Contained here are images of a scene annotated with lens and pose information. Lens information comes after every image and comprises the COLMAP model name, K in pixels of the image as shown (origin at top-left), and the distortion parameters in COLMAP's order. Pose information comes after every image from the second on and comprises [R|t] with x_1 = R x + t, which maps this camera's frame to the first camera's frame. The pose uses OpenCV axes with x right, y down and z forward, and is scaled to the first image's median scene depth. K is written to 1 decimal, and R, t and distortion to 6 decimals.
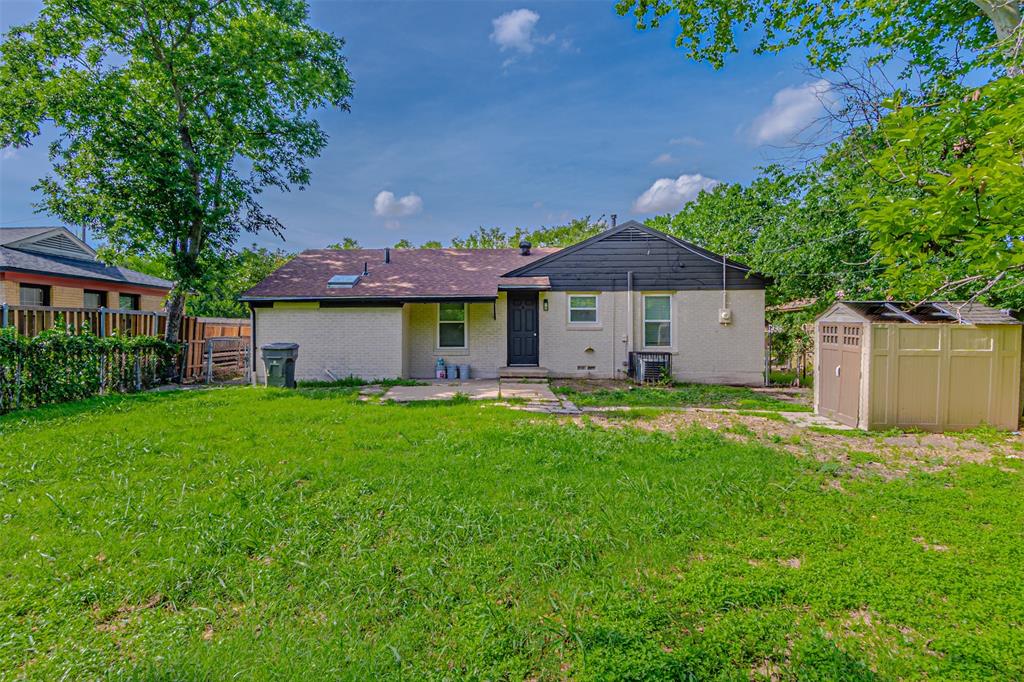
lens RADIAL K [[577.7, 0, 507.6], [0, 577.7, 337.2], [0, 0, 1]] dist [0.003213, -0.000071]
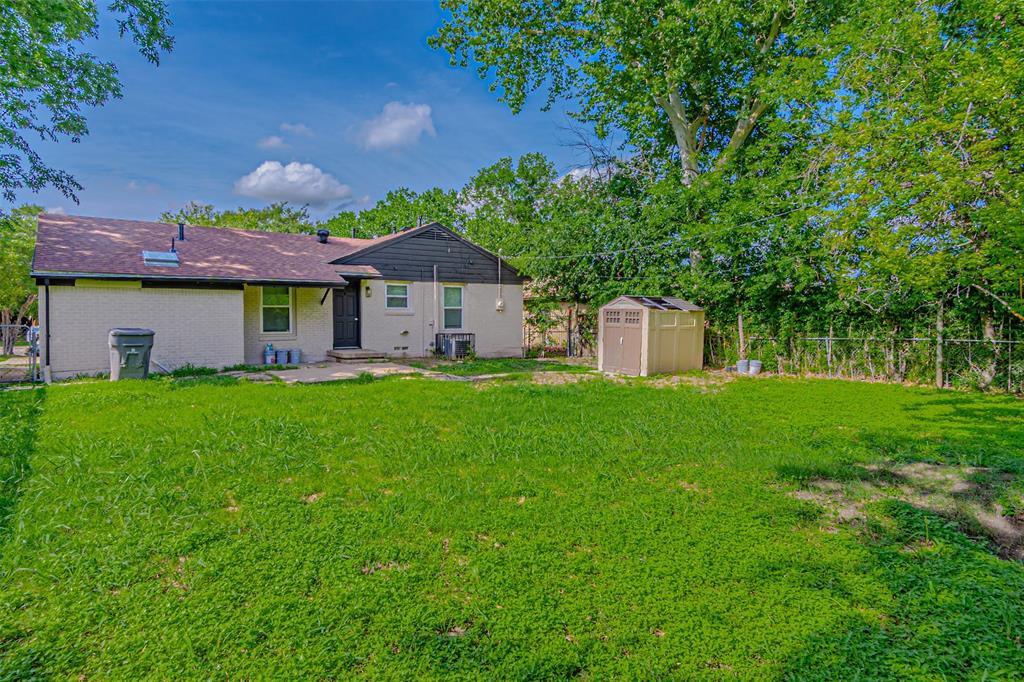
lens RADIAL K [[577.7, 0, 501.5], [0, 577.7, 331.0], [0, 0, 1]] dist [0.003213, -0.000071]
pose [[0.788027, -0.013912, 0.615484, -0.407522], [0.009226, 0.999899, 0.010789, 0.008416], [-0.615572, -0.002823, 0.788076, -0.011437]]
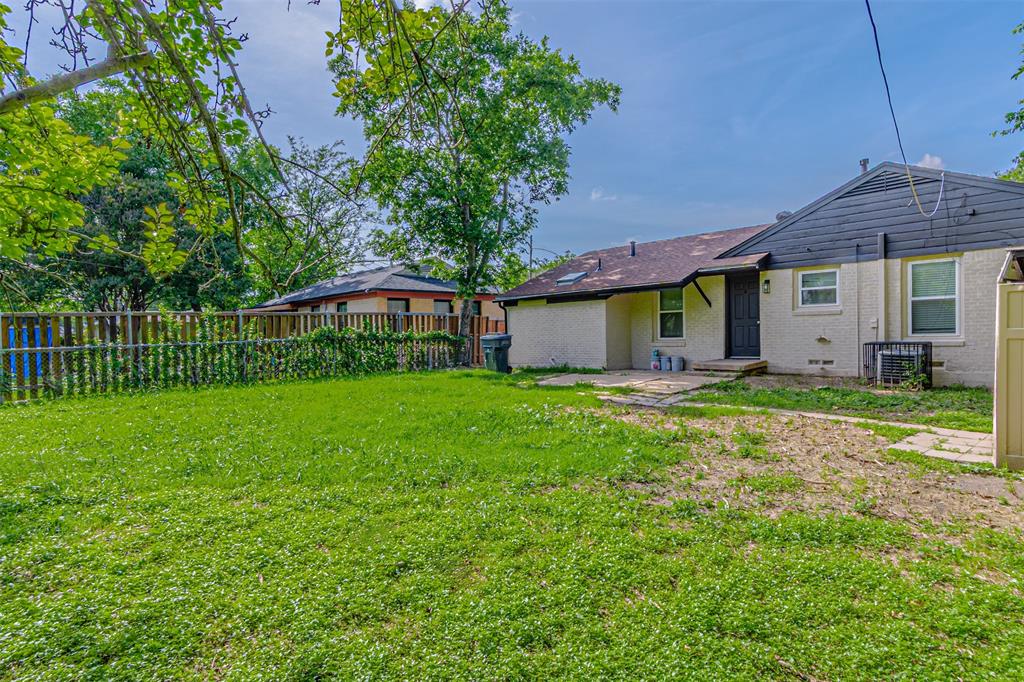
lens RADIAL K [[577.7, 0, 507.8], [0, 577.7, 351.5], [0, 0, 1]] dist [0.003213, -0.000071]
pose [[0.694731, 0.008309, -0.719222, 0.412634], [0.012874, 0.999629, 0.023984, 0.013762], [0.719155, -0.025922, 0.694366, 0.140161]]
